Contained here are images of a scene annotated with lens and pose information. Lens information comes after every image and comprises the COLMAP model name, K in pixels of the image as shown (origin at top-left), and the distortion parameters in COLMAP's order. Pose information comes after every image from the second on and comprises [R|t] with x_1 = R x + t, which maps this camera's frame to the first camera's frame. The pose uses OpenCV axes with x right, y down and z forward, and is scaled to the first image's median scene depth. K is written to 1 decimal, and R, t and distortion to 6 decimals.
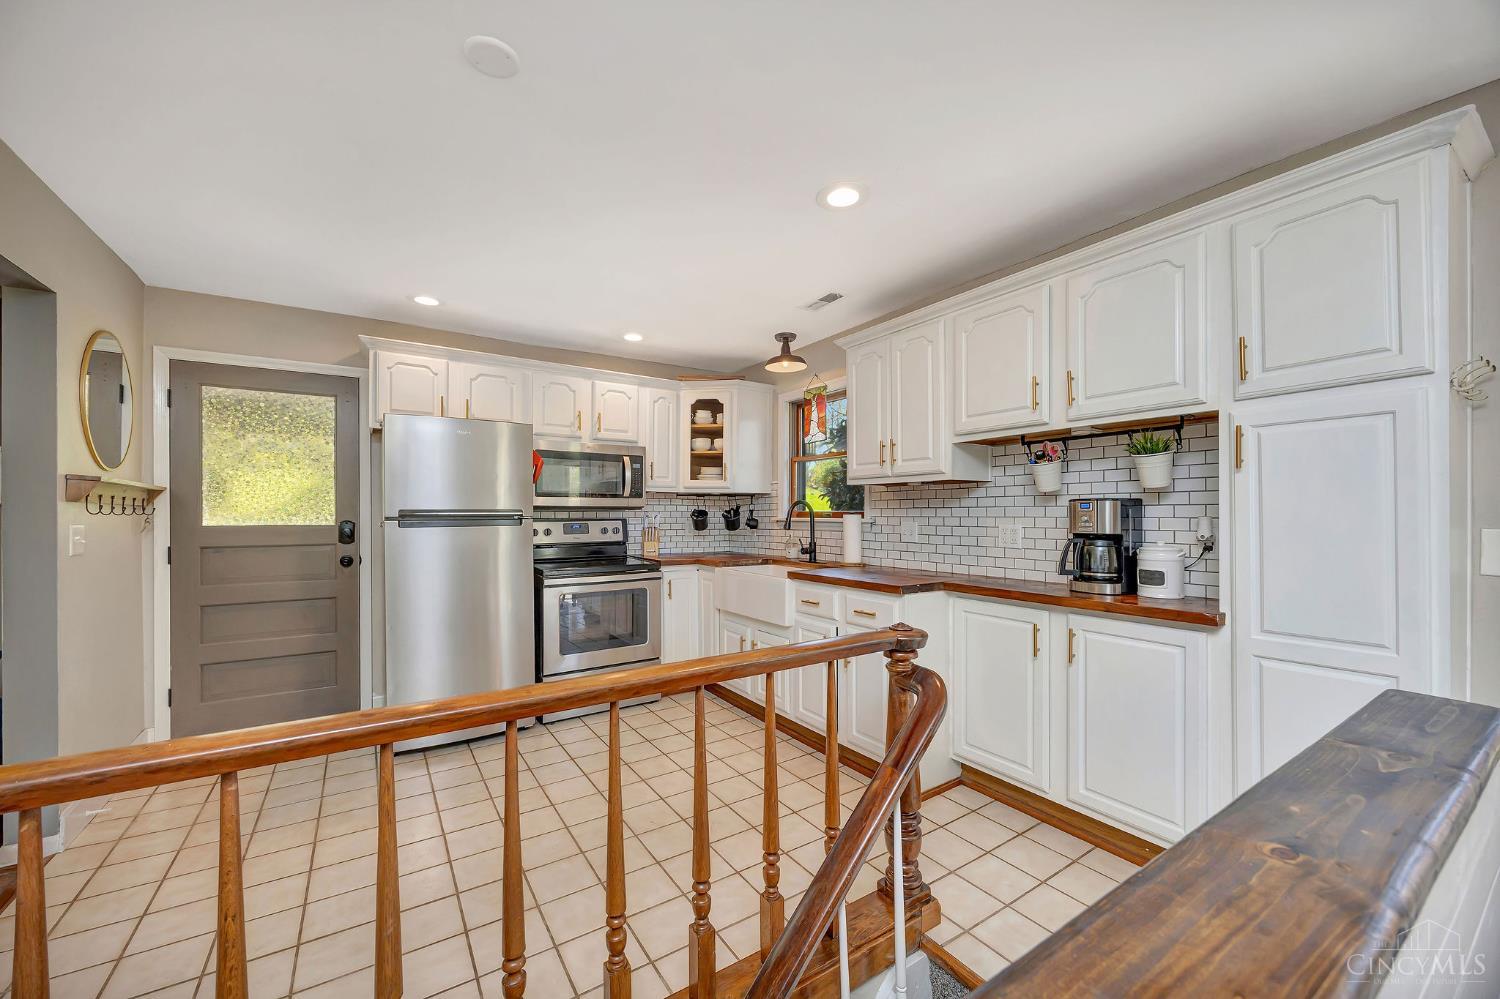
lens RADIAL K [[580.3, 0, 749.9], [0, 580.3, 519.3], [0, 0, 1]] dist [0.000508, 0.000022]
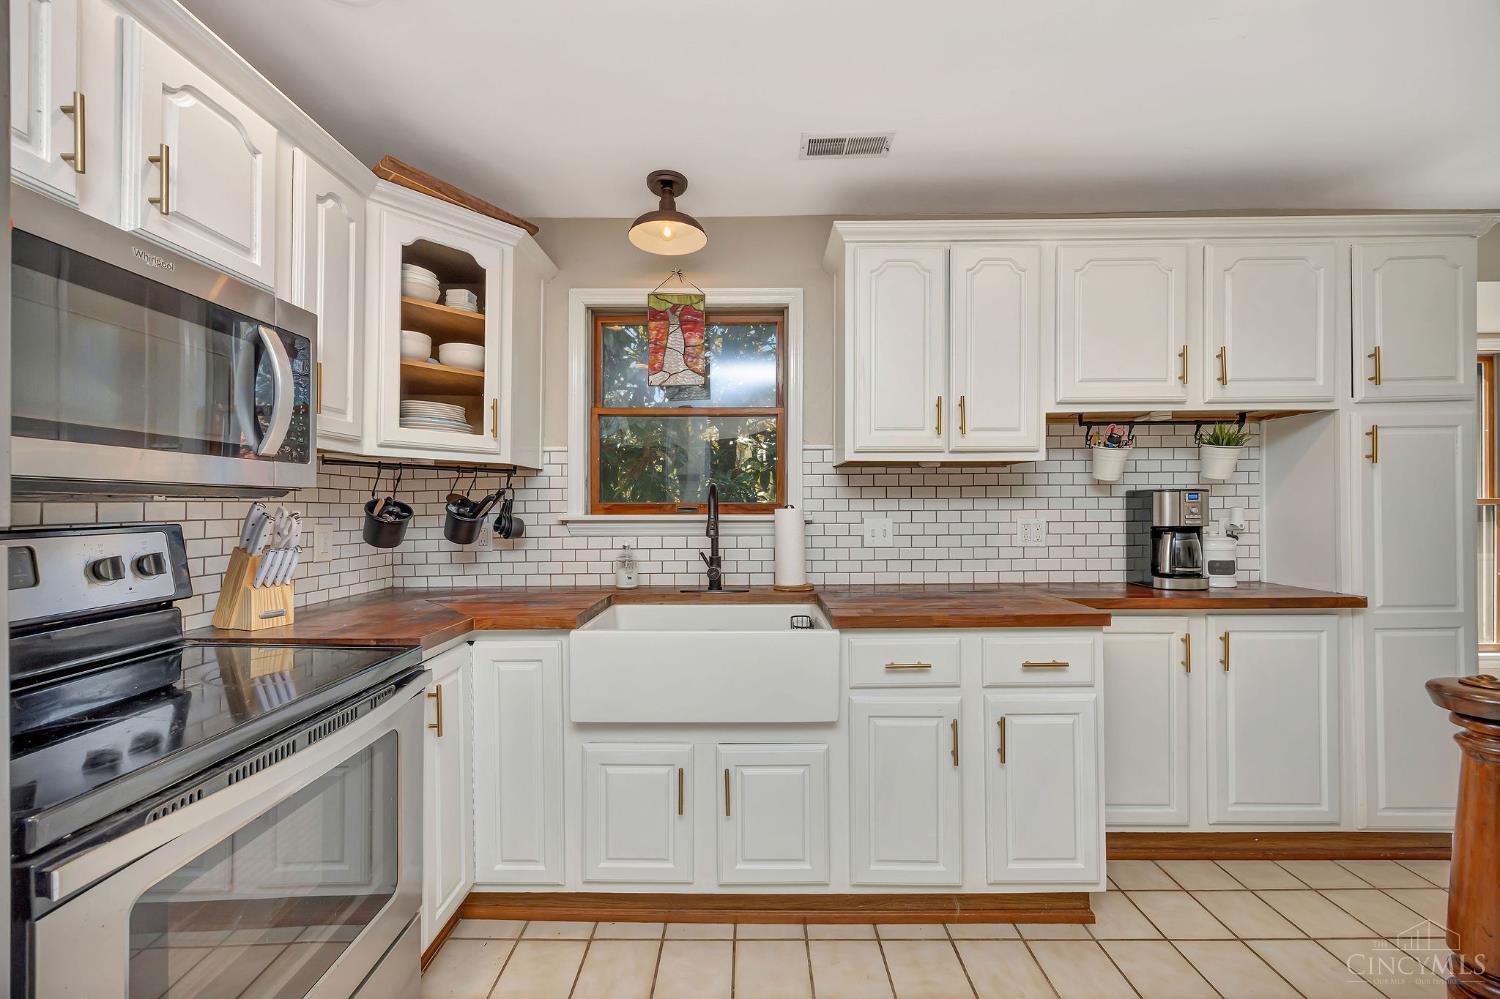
lens RADIAL K [[579.8, 0, 745.3], [0, 579.8, 501.8], [0, 0, 1]] dist [0.000288, -0.000033]
pose [[0.552069, 0.005662, 0.833779, -0.346511], [0.012342, 0.999812, -0.014962, -0.005740], [-0.833707, 0.018550, 0.551895, 0.634193]]
